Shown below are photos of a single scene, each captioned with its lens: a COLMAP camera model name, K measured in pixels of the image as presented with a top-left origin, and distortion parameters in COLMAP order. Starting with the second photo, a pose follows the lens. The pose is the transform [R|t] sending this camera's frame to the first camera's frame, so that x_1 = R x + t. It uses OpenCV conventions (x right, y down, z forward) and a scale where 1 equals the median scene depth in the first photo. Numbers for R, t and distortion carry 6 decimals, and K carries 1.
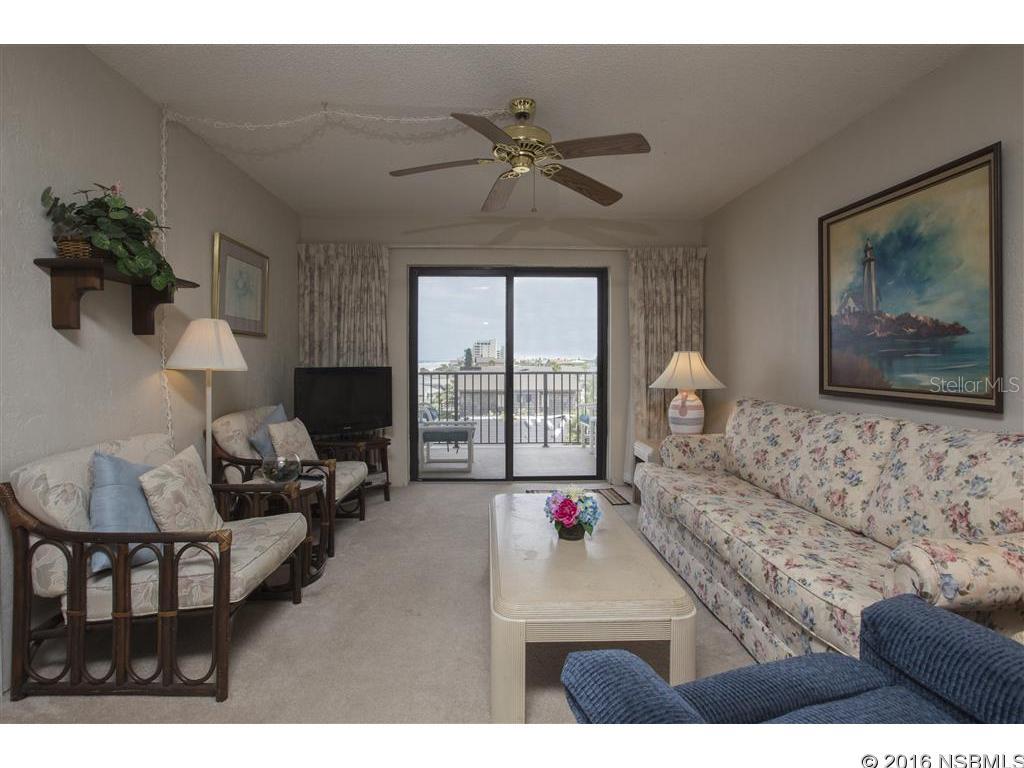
lens RADIAL K [[489.8, 0, 501.7], [0, 489.8, 368.2], [0, 0, 1]] dist [-0.061336, 0.018846]
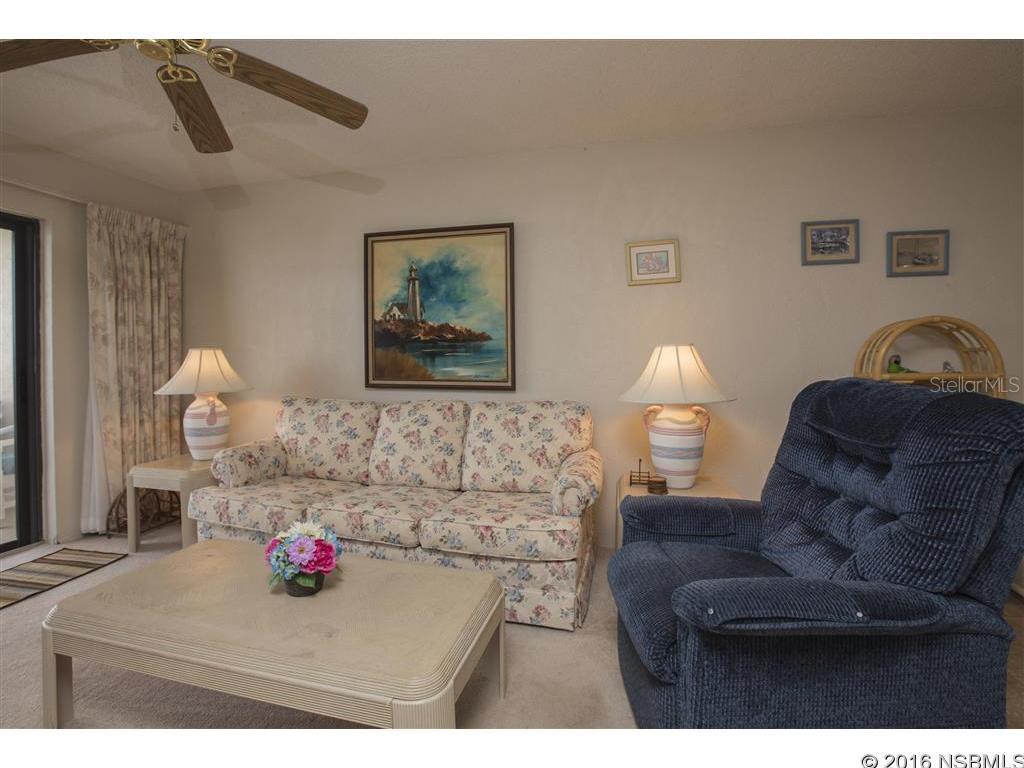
lens RADIAL K [[489.8, 0, 501.7], [0, 489.8, 368.2], [0, 0, 1]] dist [-0.061336, 0.018846]
pose [[0.281582, -0.025260, 0.959205, -0.419456], [0.019384, 0.999599, 0.020633, -0.012182], [-0.959341, 0.012784, 0.281959, 0.417347]]
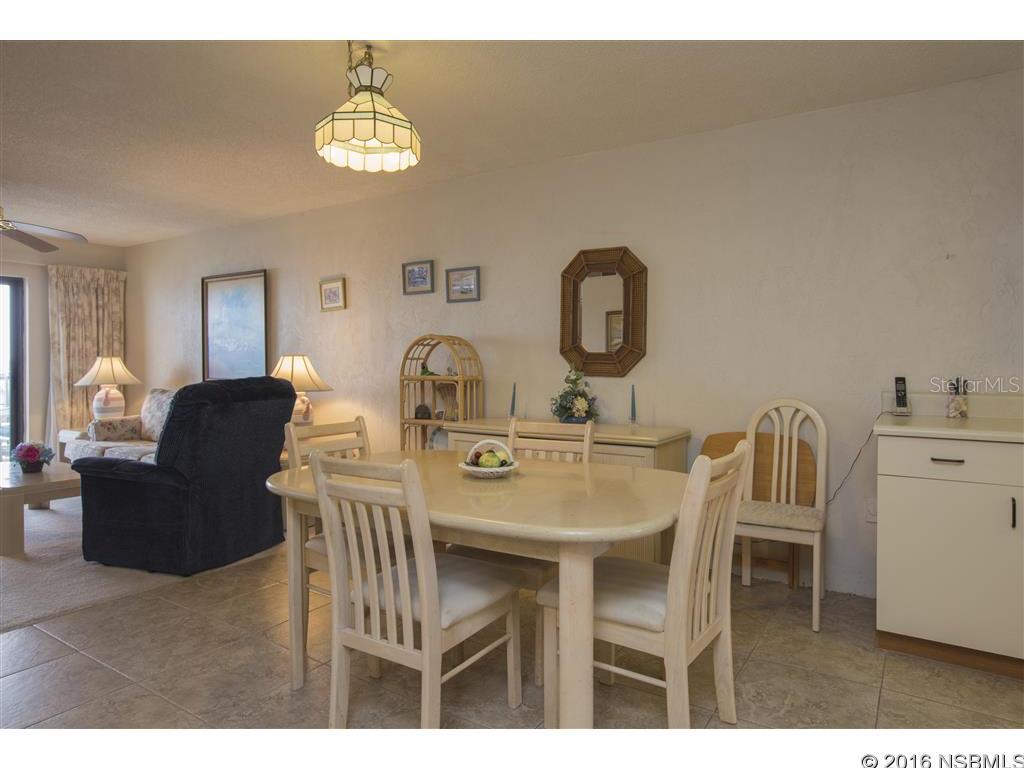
lens RADIAL K [[610.7, 0, 515.4], [0, 610.7, 363.0], [0, 0, 1]] dist [0.015420, 0.000558]
pose [[0.578284, -0.003612, 0.815827, -0.510615], [0.015545, 0.999857, -0.006591, 0.015676], [-0.815687, 0.016494, 0.578258, -1.289085]]
